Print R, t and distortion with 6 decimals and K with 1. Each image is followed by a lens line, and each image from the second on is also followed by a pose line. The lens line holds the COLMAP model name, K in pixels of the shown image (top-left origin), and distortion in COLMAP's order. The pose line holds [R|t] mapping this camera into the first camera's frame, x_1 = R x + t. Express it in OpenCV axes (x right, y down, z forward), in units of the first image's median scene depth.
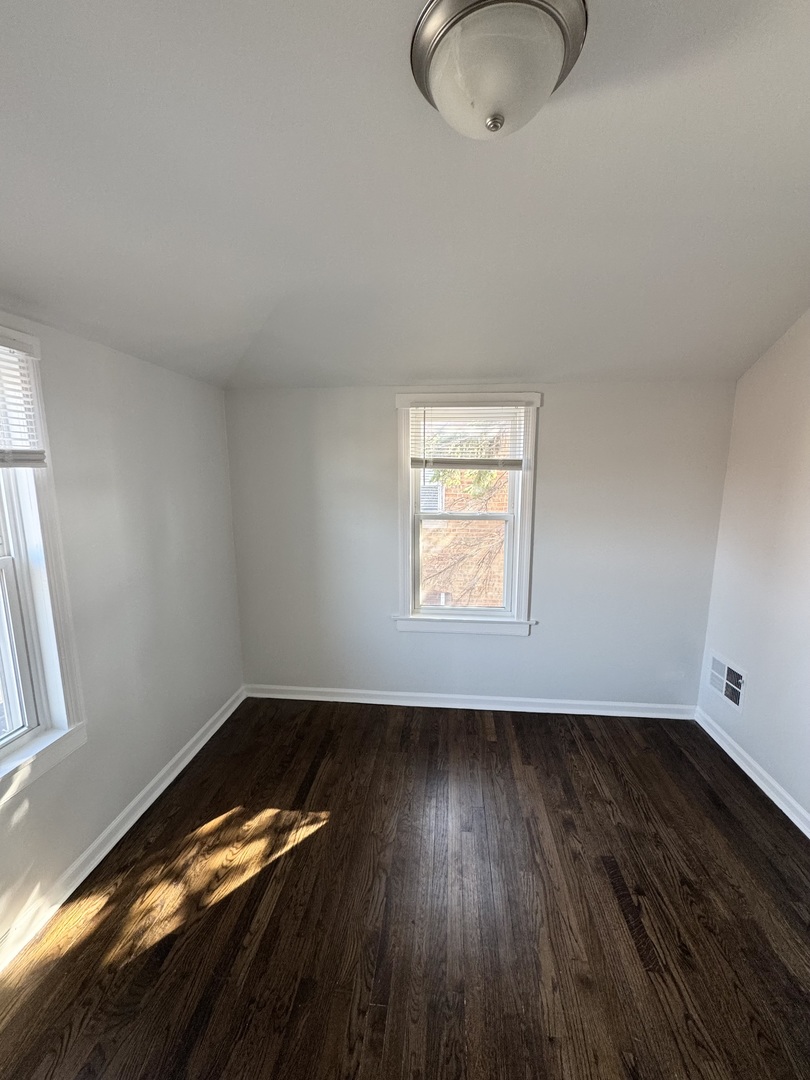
lens RADIAL K [[432.2, 0, 405.6], [0, 432.2, 538.7], [0, 0, 1]] dist [-0.002541, 0.000052]
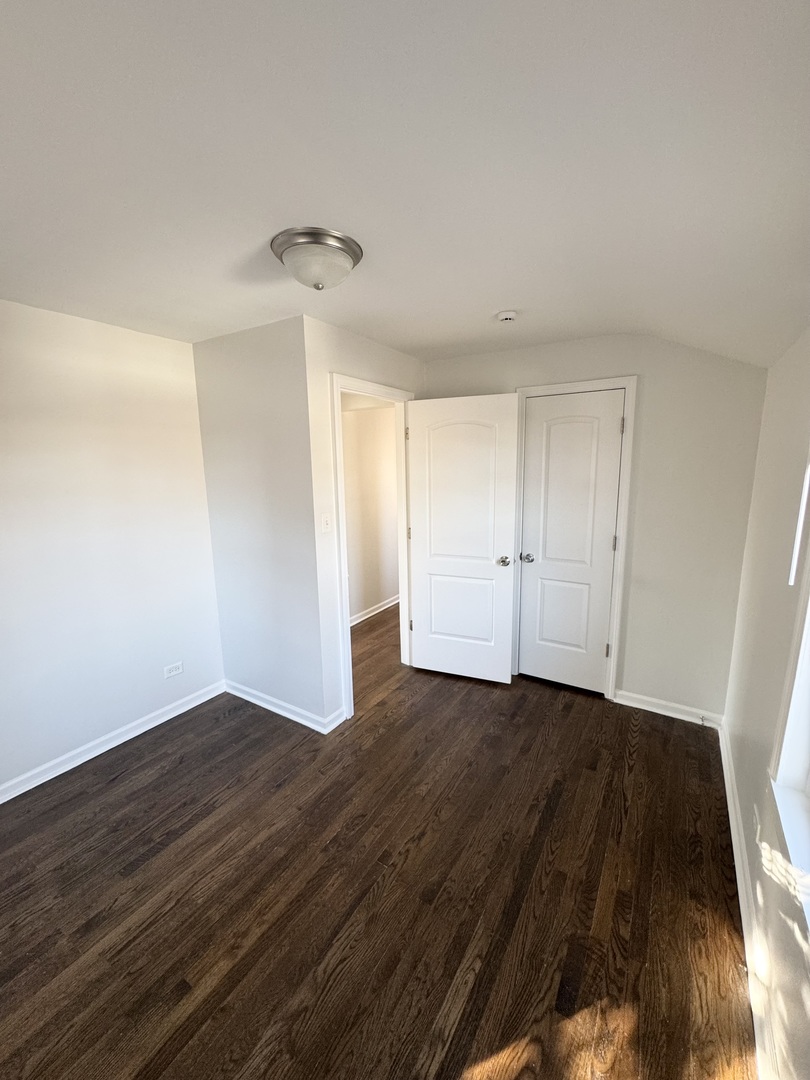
lens RADIAL K [[432.2, 0, 404.5], [0, 432.2, 540.9], [0, 0, 1]] dist [-0.002541, 0.000052]
pose [[-0.896490, -0.069411, 0.437593, -0.567612], [0.083421, 0.943545, 0.320568, -0.272927], [-0.435139, 0.323890, -0.840089, 1.546943]]
